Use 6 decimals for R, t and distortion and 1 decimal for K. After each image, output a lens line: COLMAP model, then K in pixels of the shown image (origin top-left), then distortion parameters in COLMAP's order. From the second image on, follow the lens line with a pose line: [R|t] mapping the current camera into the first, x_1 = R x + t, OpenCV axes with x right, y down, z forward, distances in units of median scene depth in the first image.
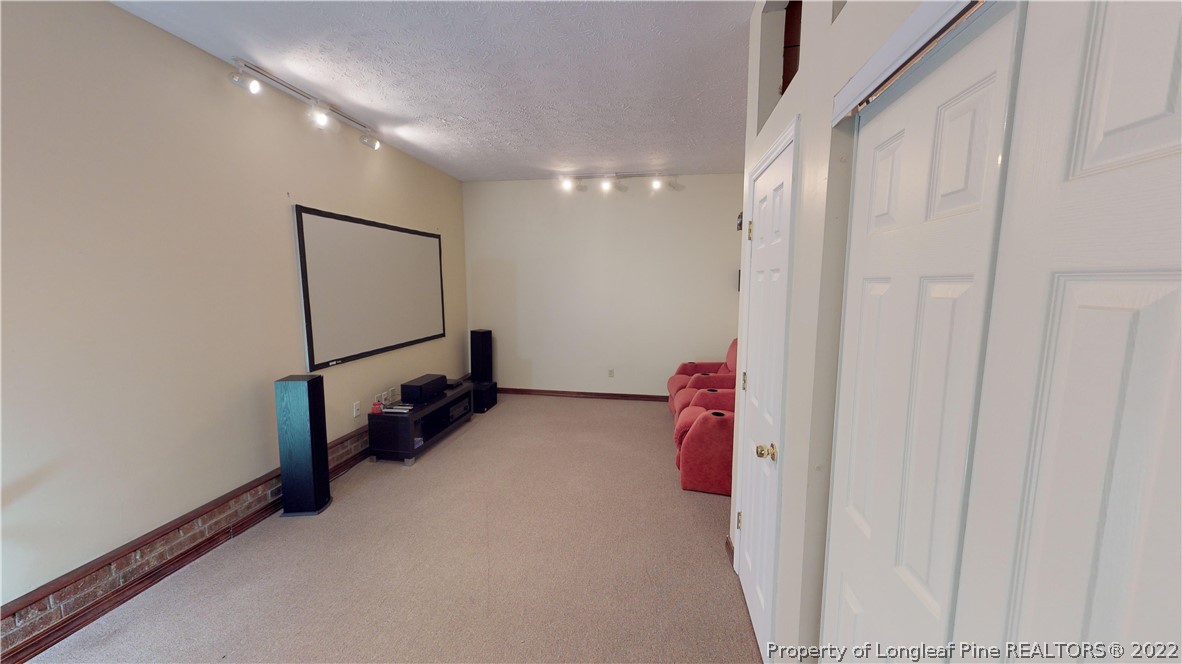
lens RADIAL K [[432.1, 0, 592.1], [0, 432.1, 334.0], [0, 0, 1]] dist [-0.000013, -0.000043]
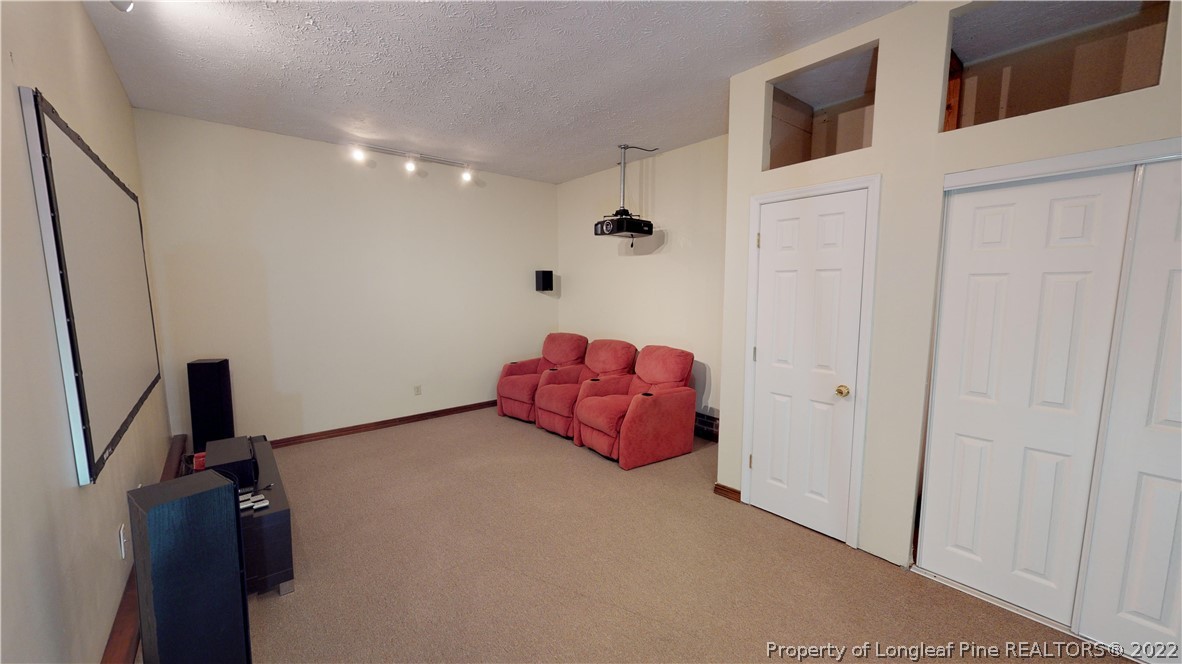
lens RADIAL K [[432.1, 0, 592.1], [0, 432.1, 334.0], [0, 0, 1]] dist [-0.000013, -0.000043]
pose [[0.657935, -0.087242, 0.748004, -0.411467], [0.092755, 0.995092, 0.034475, -0.018707], [-0.747341, 0.046699, 0.662798, 0.211177]]
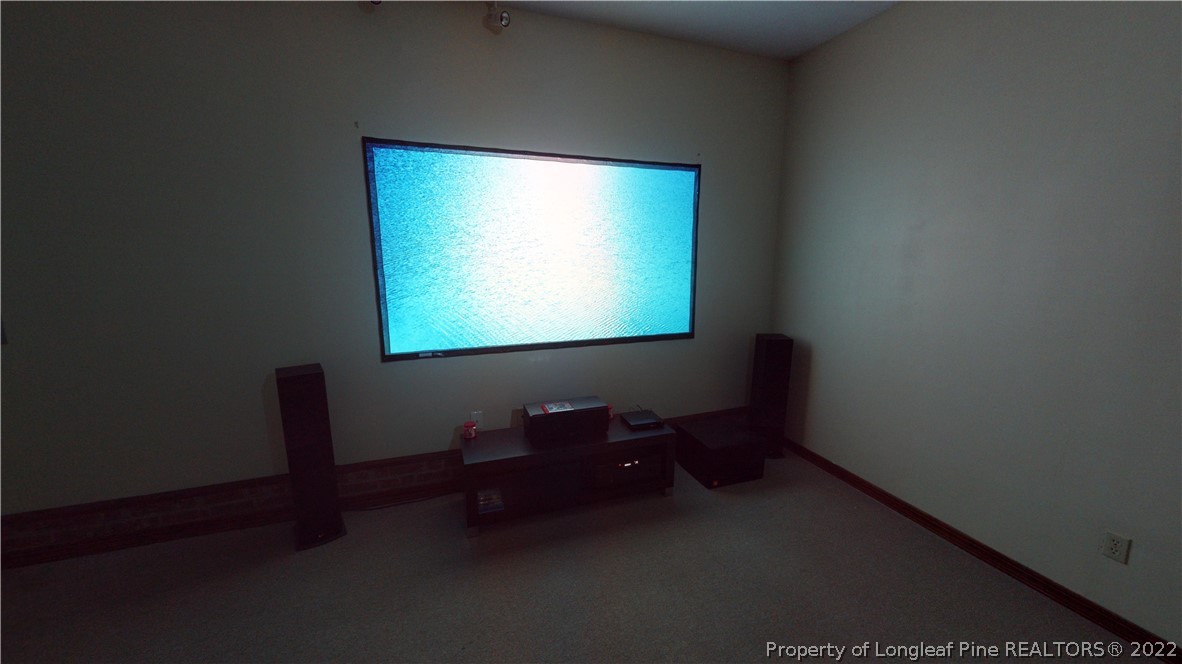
lens RADIAL K [[432.1, 0, 592.1], [0, 432.1, 334.0], [0, 0, 1]] dist [-0.000013, -0.000043]
pose [[0.482651, 0.182011, -0.856691, 0.114946], [-0.114756, 0.982877, 0.144168, -0.073419], [0.868262, 0.028727, 0.495273, 0.595727]]
